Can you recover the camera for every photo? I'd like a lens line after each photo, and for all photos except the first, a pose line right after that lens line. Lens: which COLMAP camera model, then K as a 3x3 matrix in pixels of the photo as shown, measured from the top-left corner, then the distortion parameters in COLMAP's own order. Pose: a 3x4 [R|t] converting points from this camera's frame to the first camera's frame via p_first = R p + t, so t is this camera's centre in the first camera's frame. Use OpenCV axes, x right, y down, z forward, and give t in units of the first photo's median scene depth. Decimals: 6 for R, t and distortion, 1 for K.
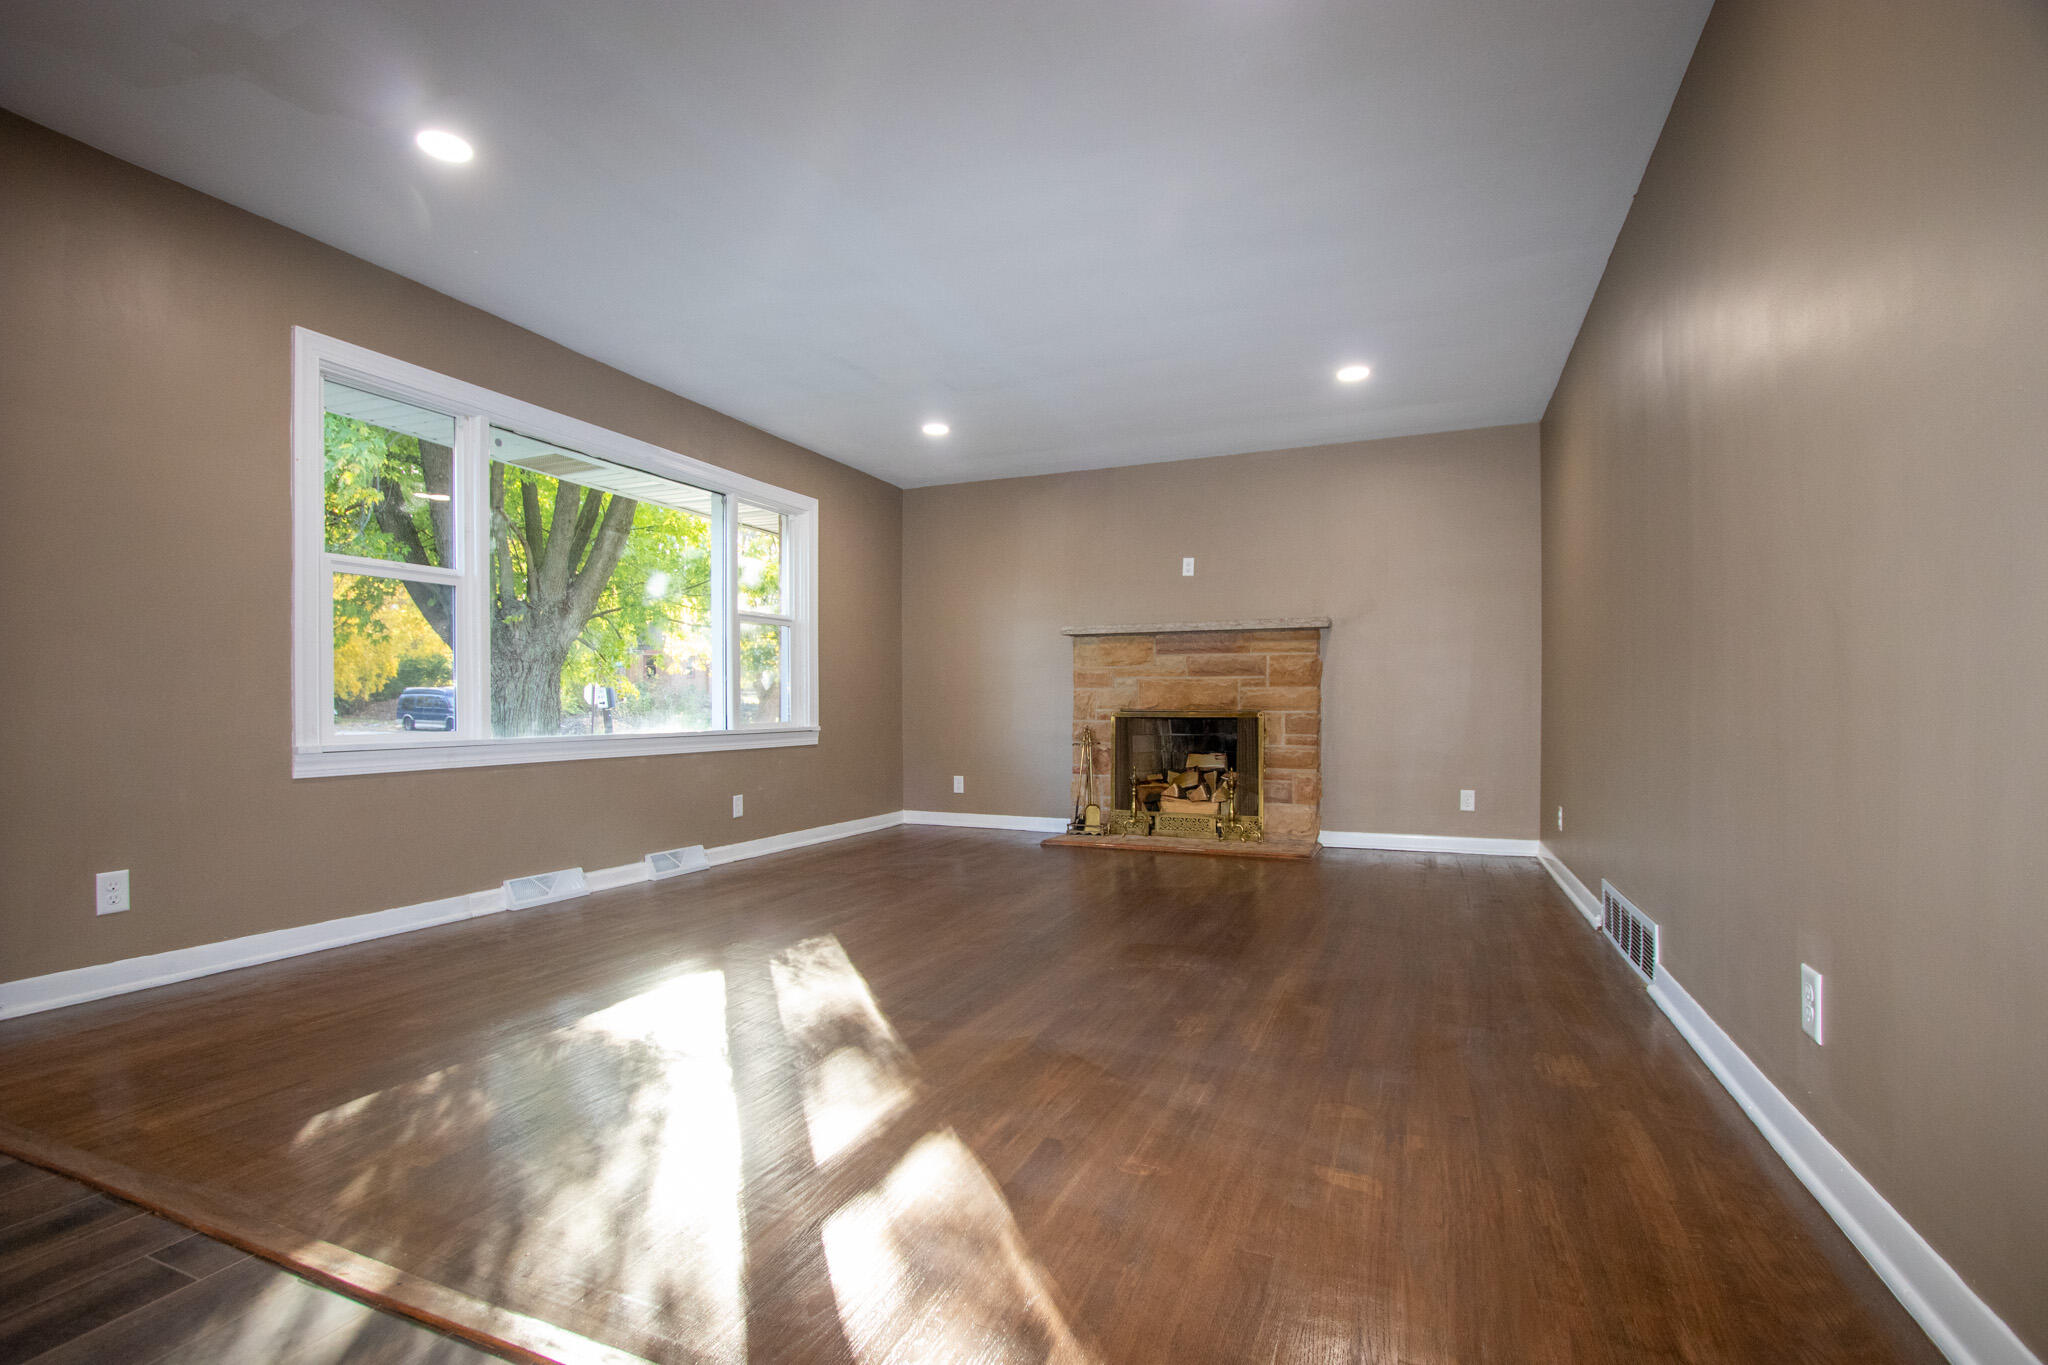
lens RADIAL K [[939.8, 0, 1023.5], [0, 939.8, 690.9], [0, 0, 1]] dist [-0.016669, 0.003864]
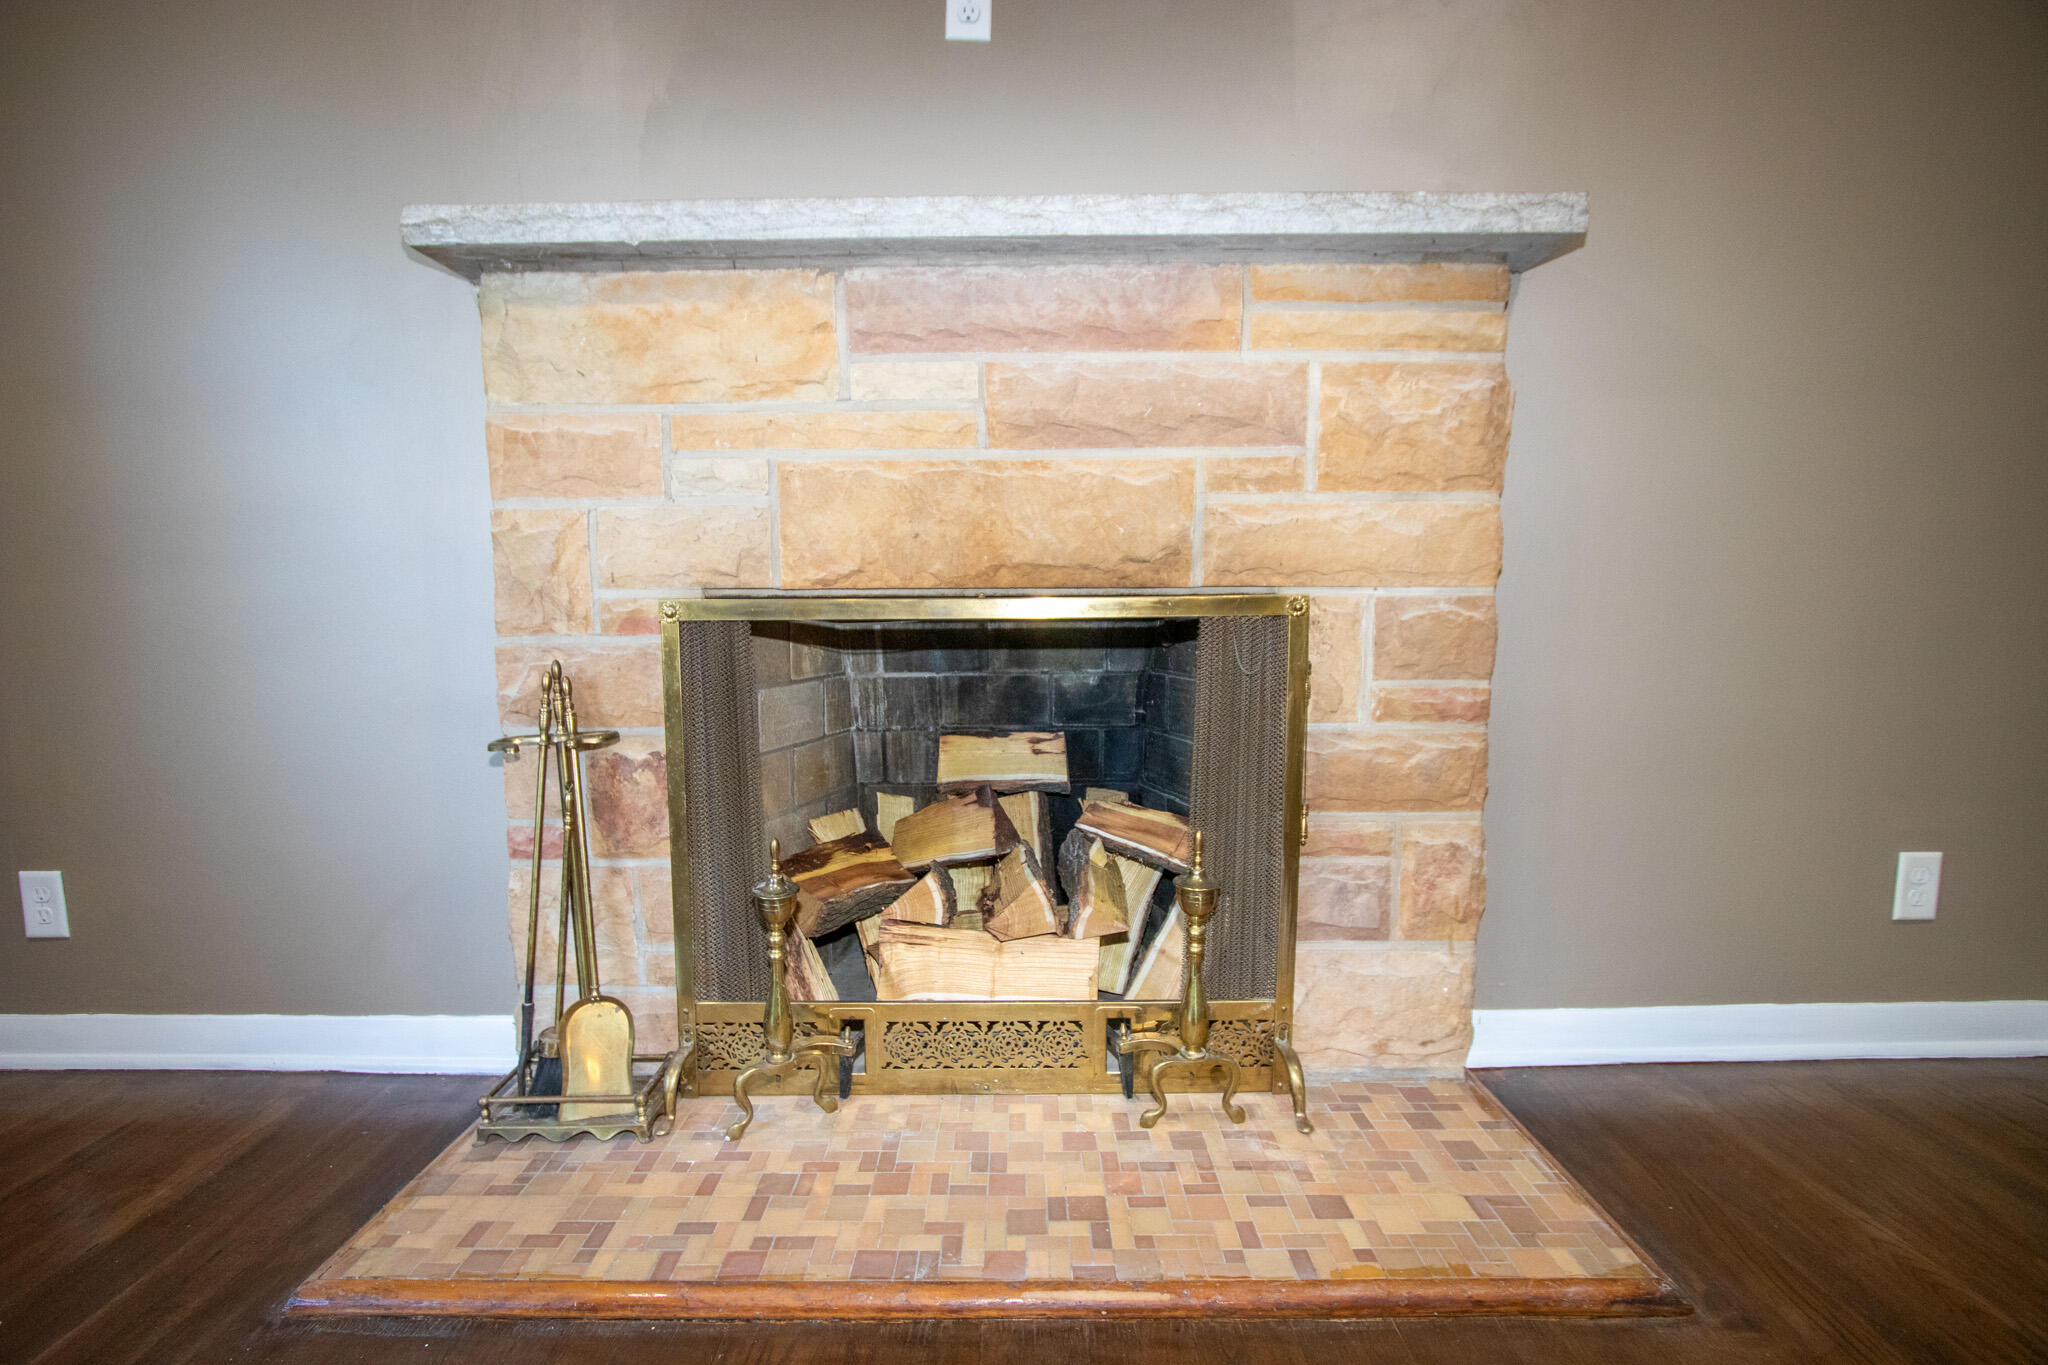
lens RADIAL K [[939.8, 0, 1018.0], [0, 939.8, 714.4], [0, 0, 1]] dist [-0.016669, 0.003864]
pose [[0.920877, -0.052379, 0.386318, 0.086426], [0.001080, 0.991272, 0.131828, 0.020566], [-0.389851, -0.120981, 0.912896, 0.772604]]
